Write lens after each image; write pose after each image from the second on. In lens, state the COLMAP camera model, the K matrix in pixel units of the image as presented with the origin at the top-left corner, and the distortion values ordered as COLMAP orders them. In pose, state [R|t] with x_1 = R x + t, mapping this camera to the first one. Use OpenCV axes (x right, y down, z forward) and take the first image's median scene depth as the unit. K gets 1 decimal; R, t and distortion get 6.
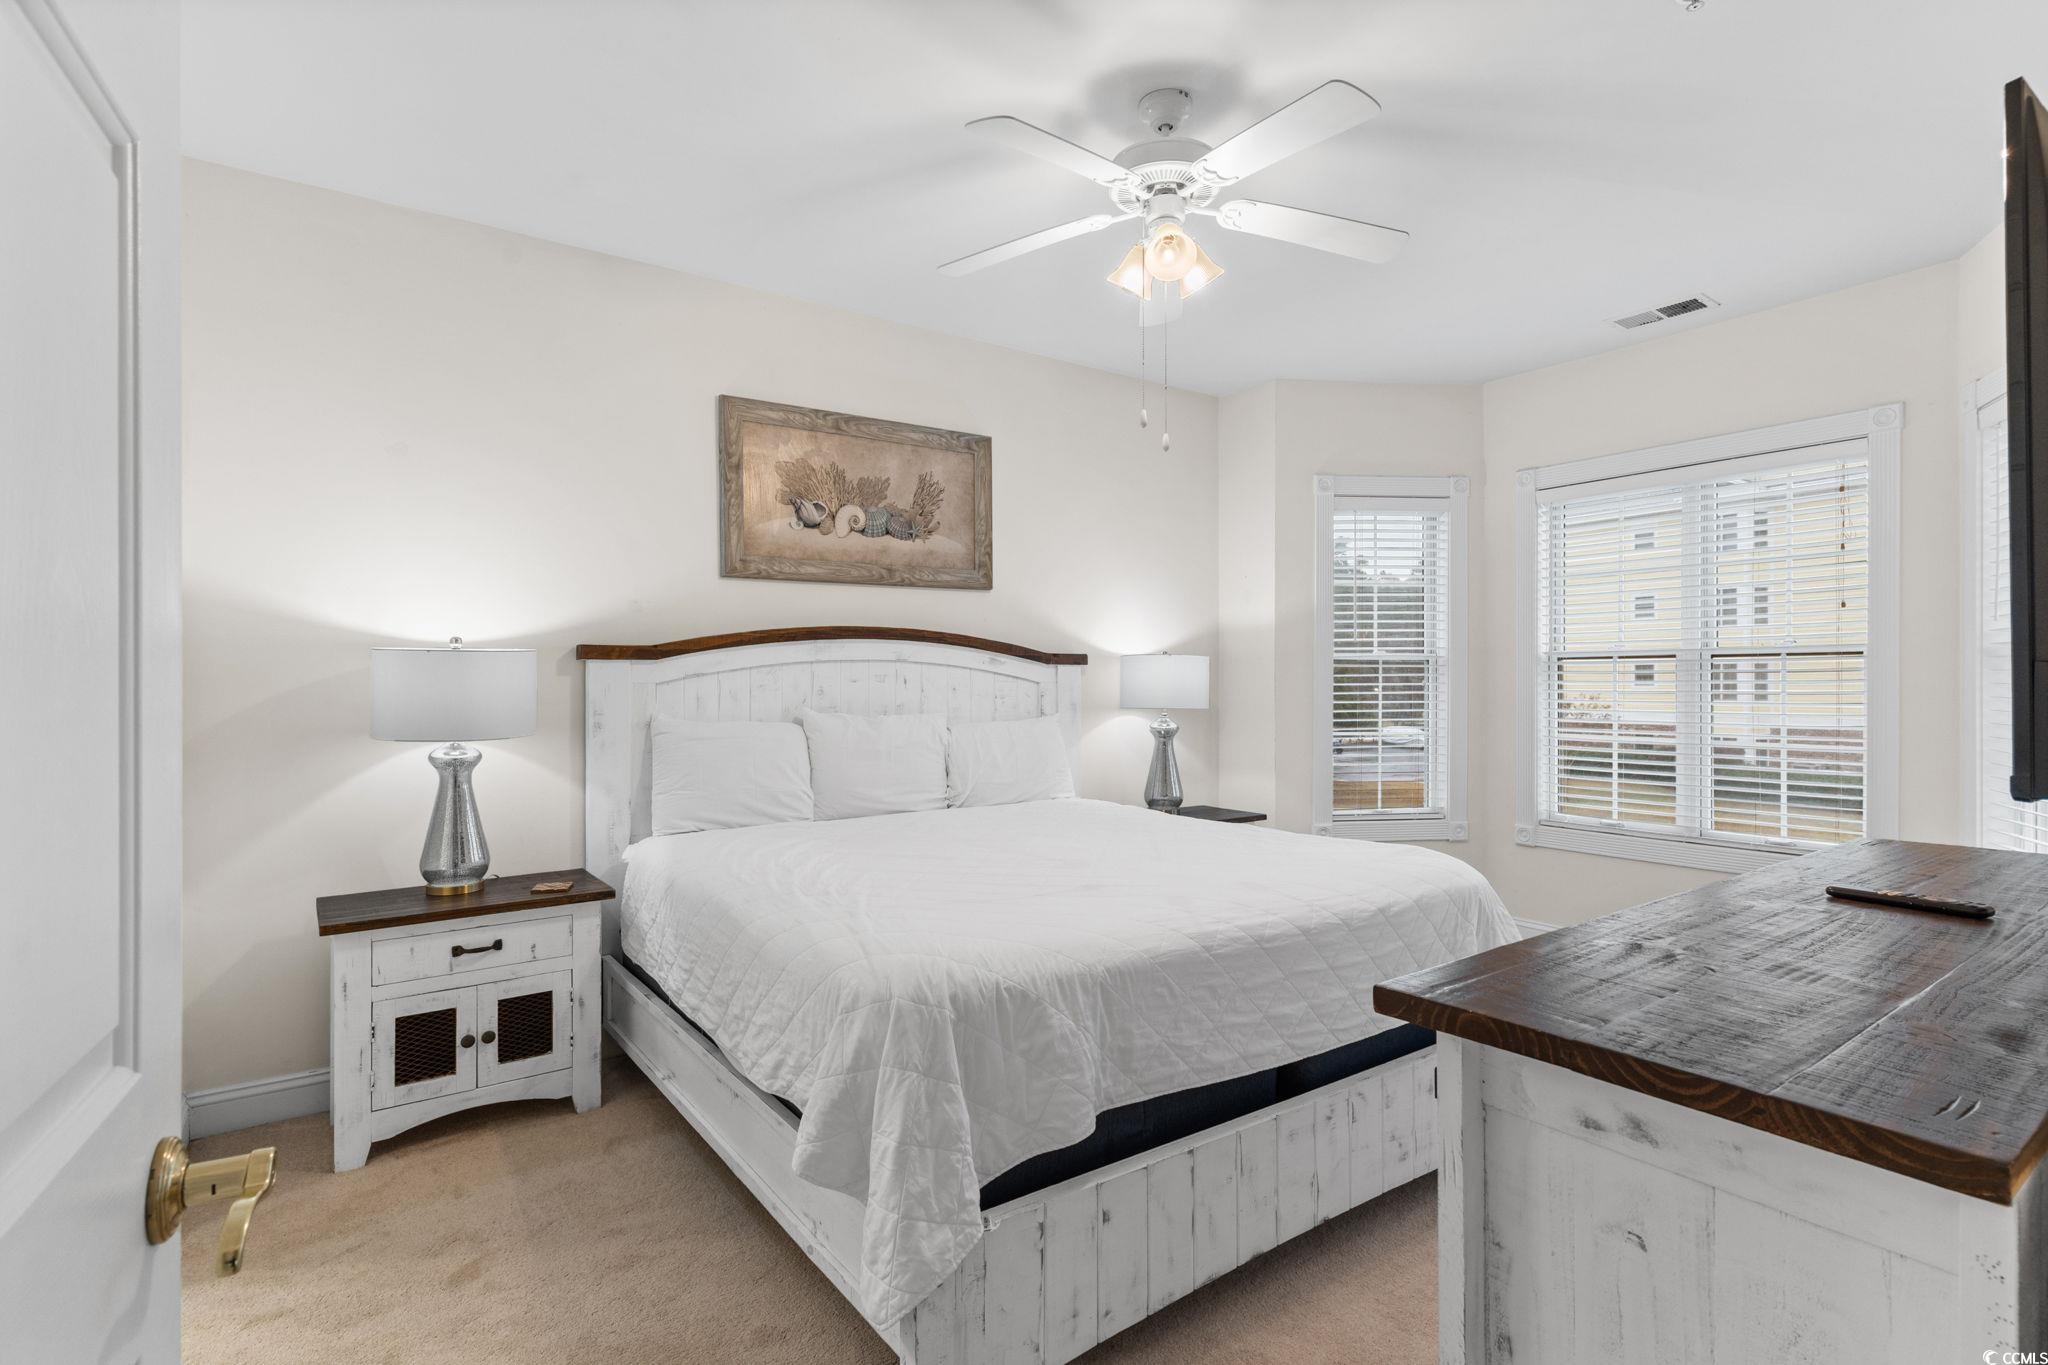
lens RADIAL K [[992.0, 0, 1023.2], [0, 992.0, 689.7], [0, 0, 1]] dist [0.002652, 0.000838]
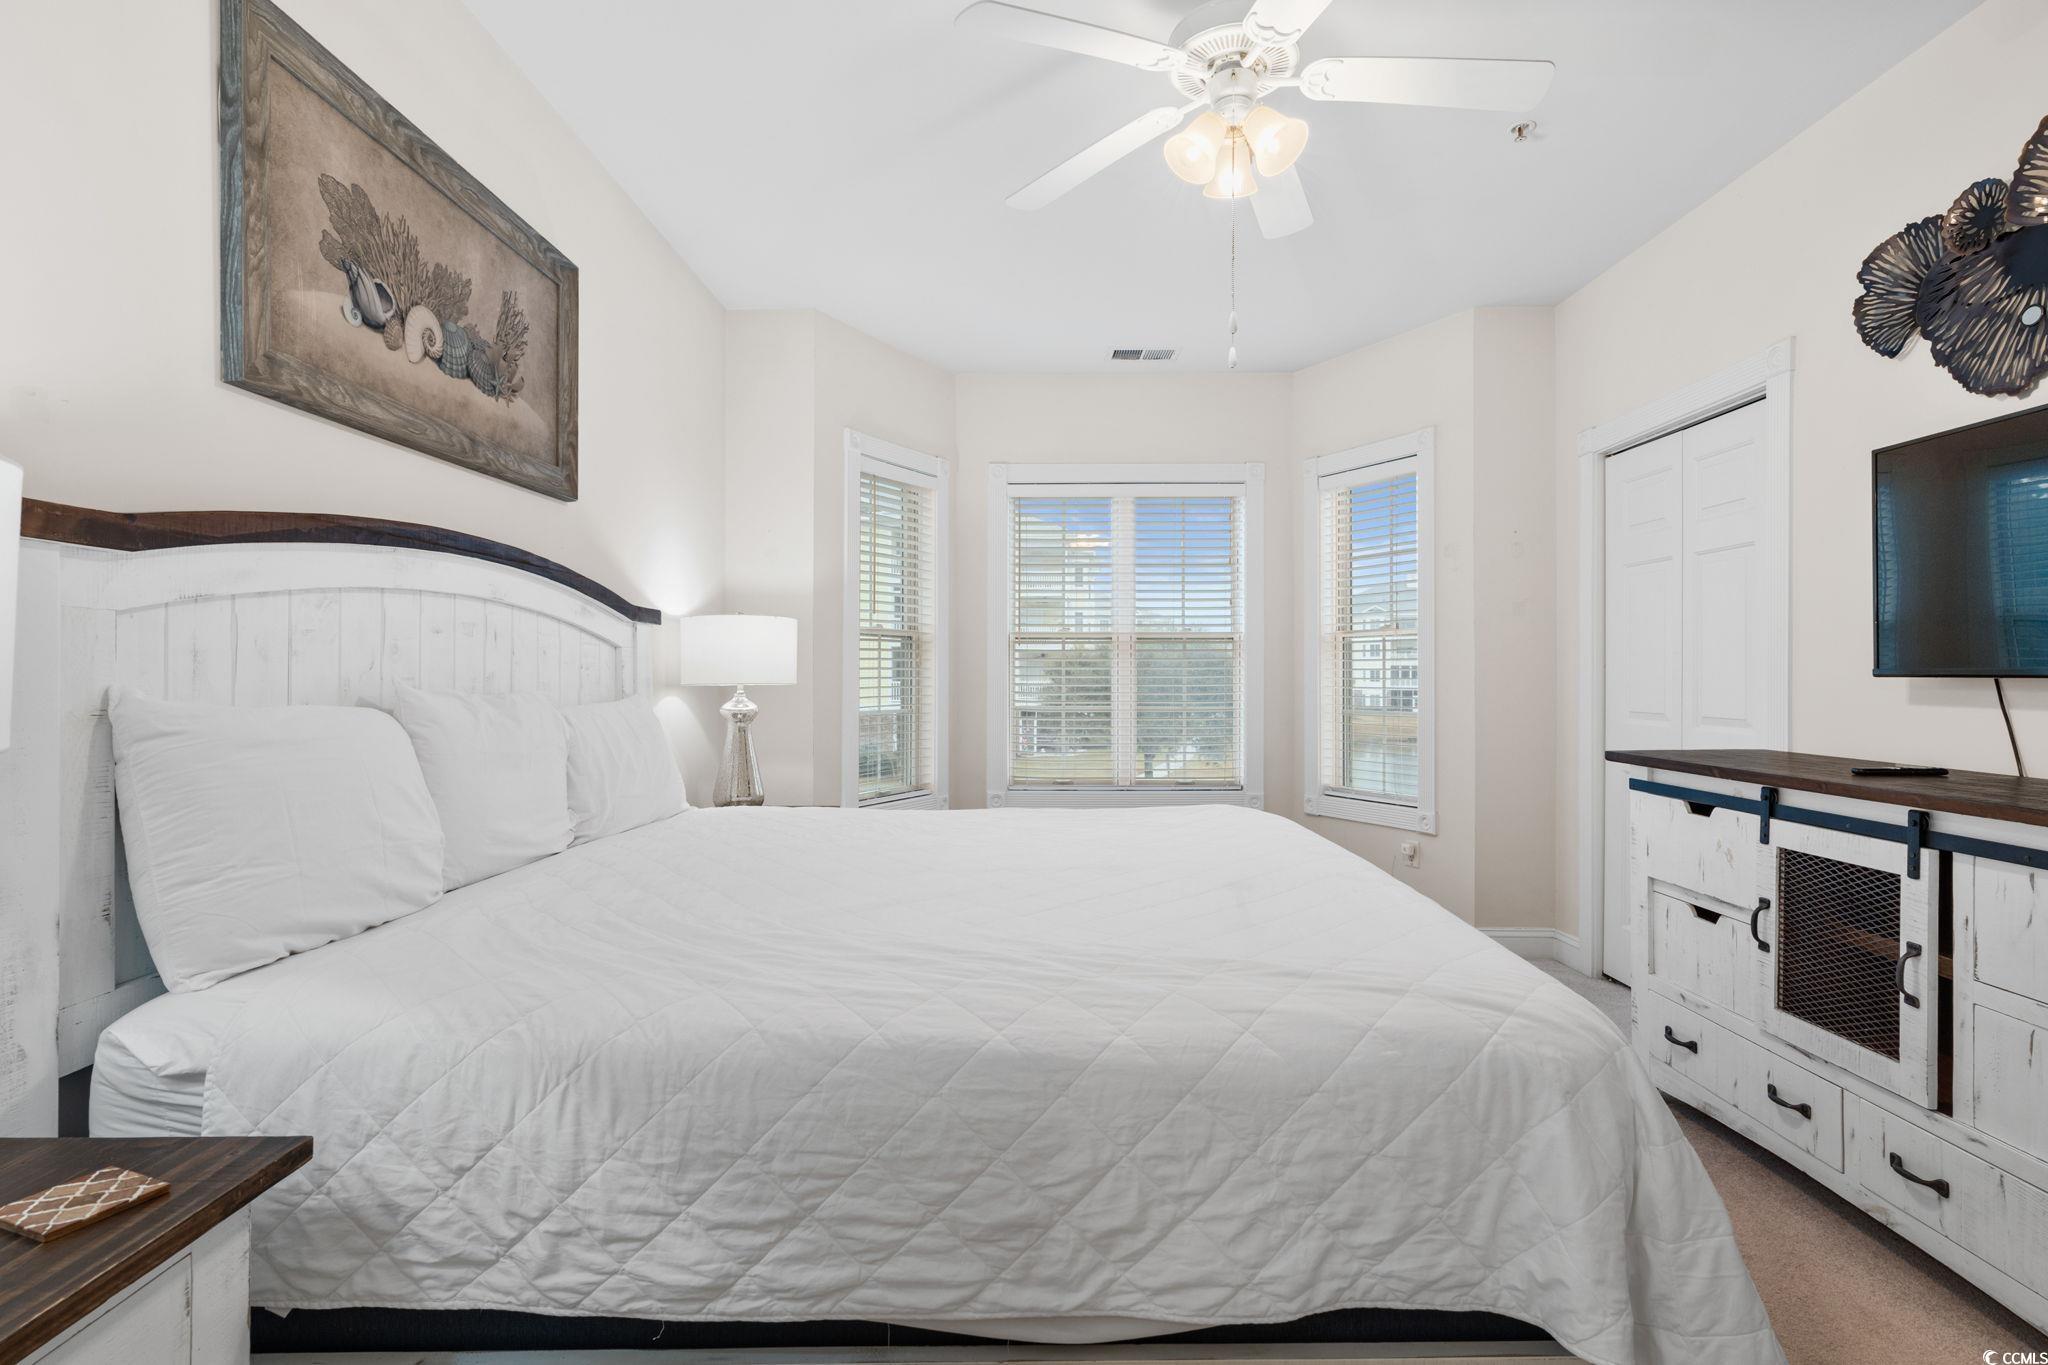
lens RADIAL K [[992.0, 0, 1024.2], [0, 992.0, 676.6], [0, 0, 1]] dist [0.002652, 0.000838]
pose [[0.601298, 0.008402, 0.798981, -0.404171], [-0.006141, 0.999964, -0.005894, 0.017515], [-0.799002, -0.001362, 0.601327, 0.402839]]
